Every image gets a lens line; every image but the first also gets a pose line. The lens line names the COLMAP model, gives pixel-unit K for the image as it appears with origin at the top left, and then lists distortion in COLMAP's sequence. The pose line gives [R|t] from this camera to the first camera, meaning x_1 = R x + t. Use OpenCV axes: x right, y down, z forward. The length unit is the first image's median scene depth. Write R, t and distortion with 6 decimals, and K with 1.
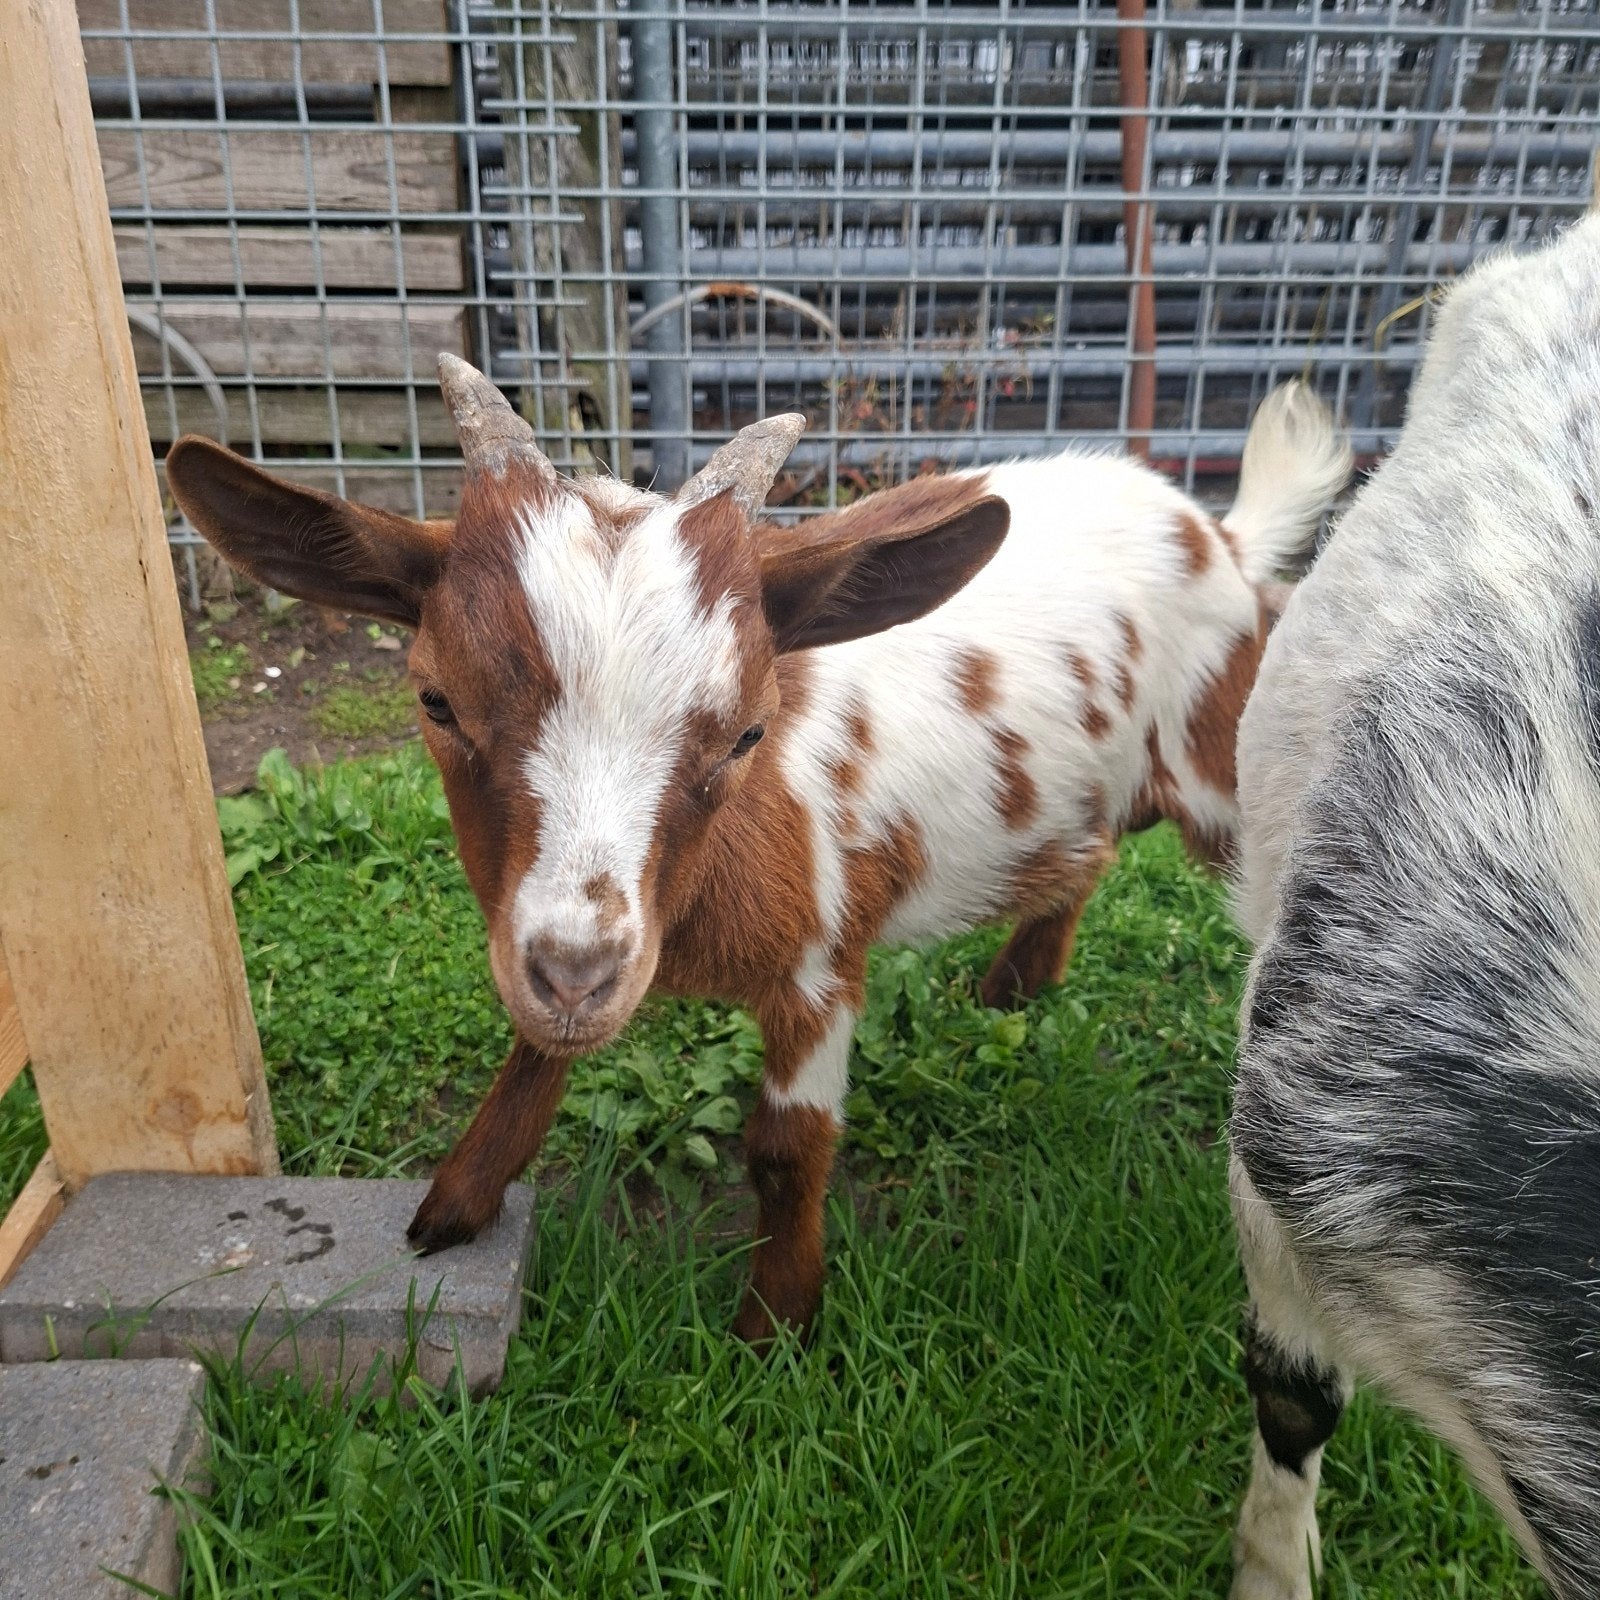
lens RADIAL K [[1571.2, 0, 800.0], [0, 1571.2, 800.0], [0, 0, 1]] dist [-0.050526, -0.003569]
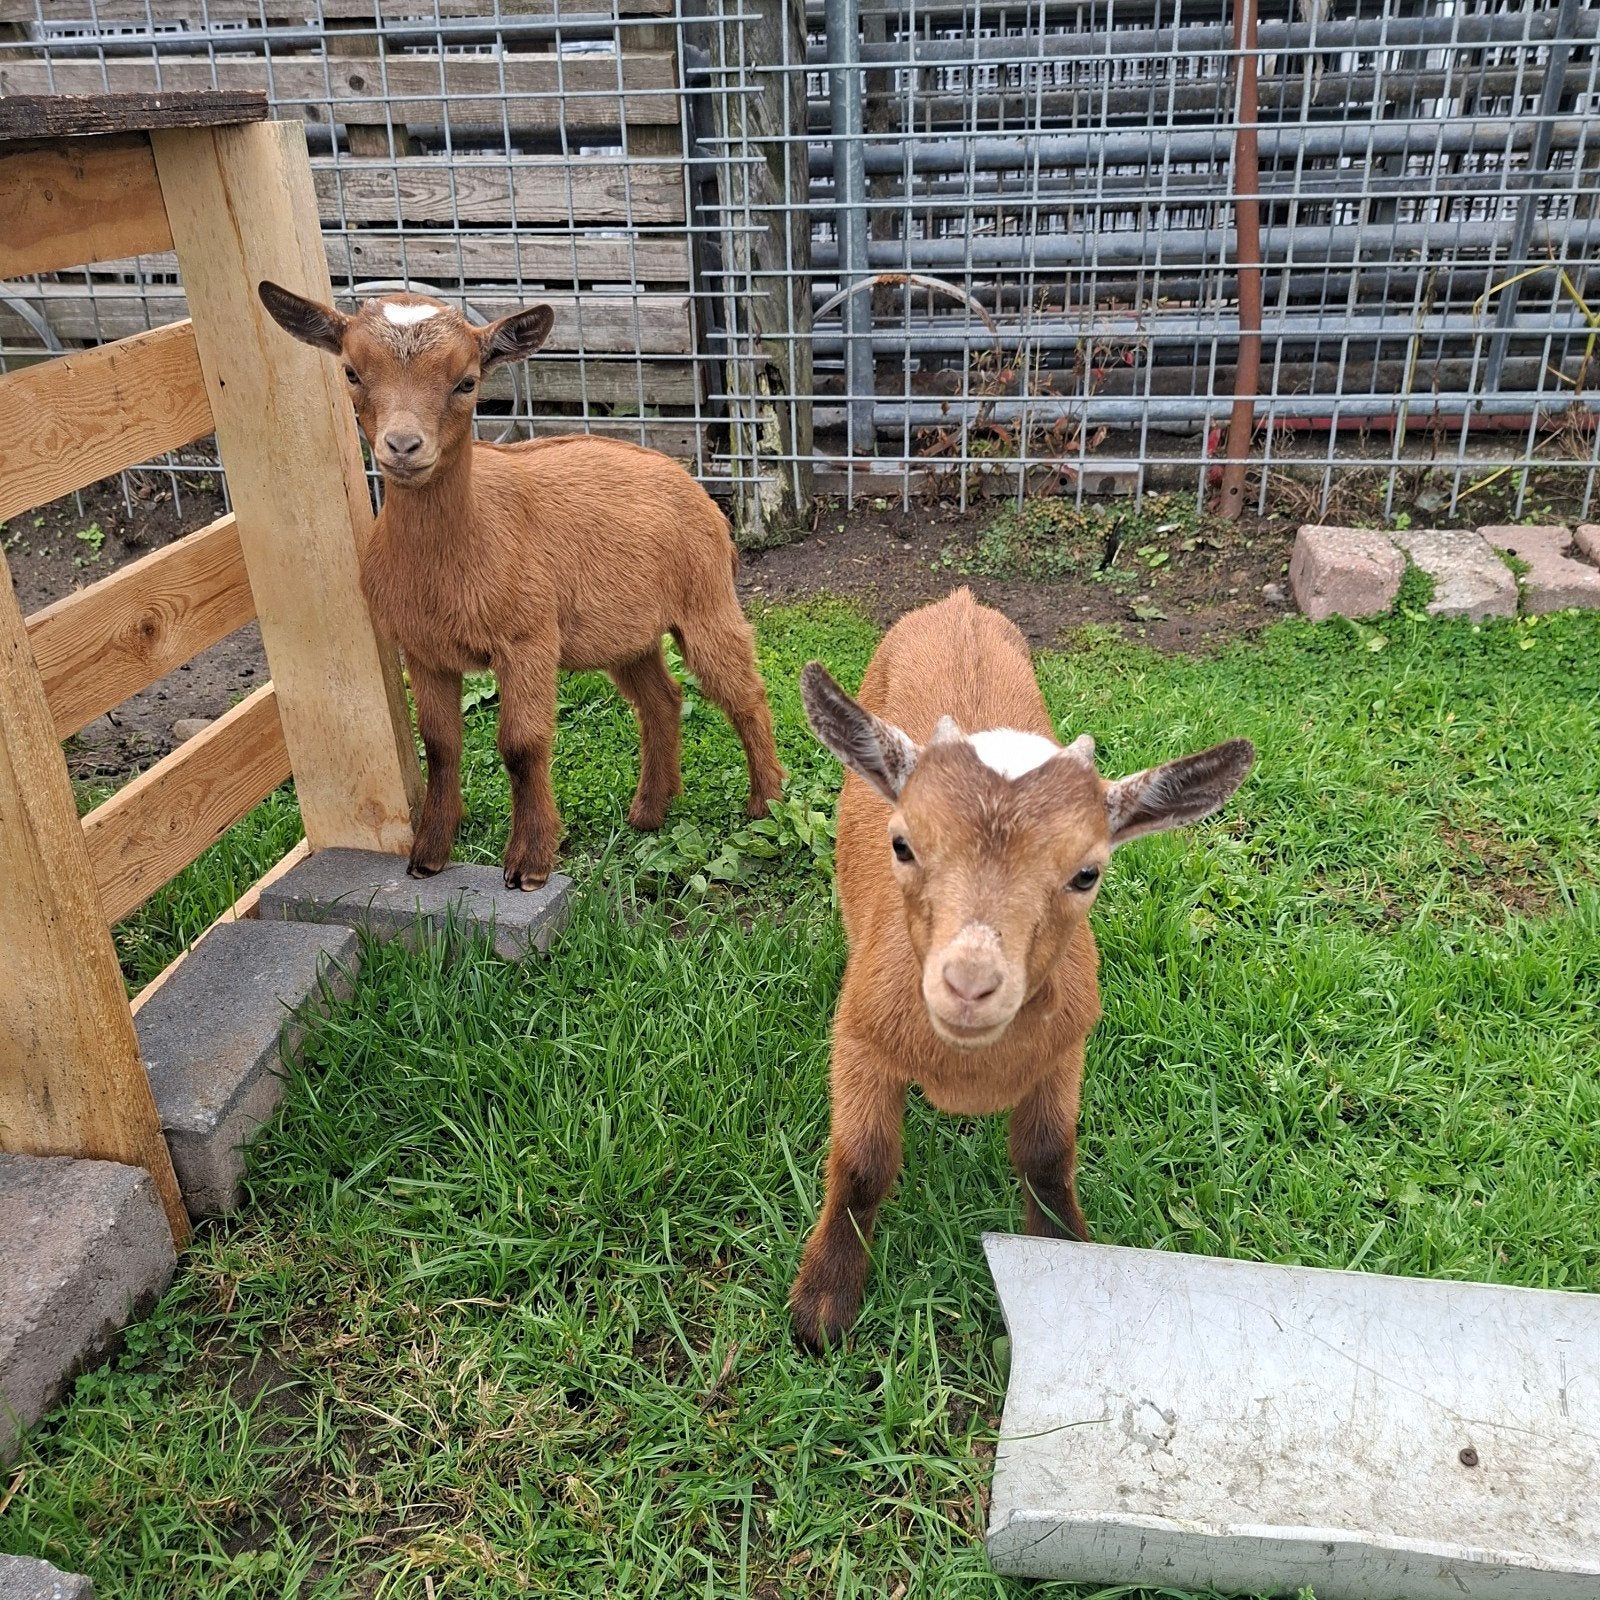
lens RADIAL K [[1571.2, 0, 800.0], [0, 1571.2, 800.0], [0, 0, 1]] dist [-0.050526, -0.003569]
pose [[0.971923, 0.057616, -0.228136, 0.202787], [-0.052263, 0.998199, 0.029441, 0.056363], [0.229422, -0.016691, 0.973184, -0.247153]]
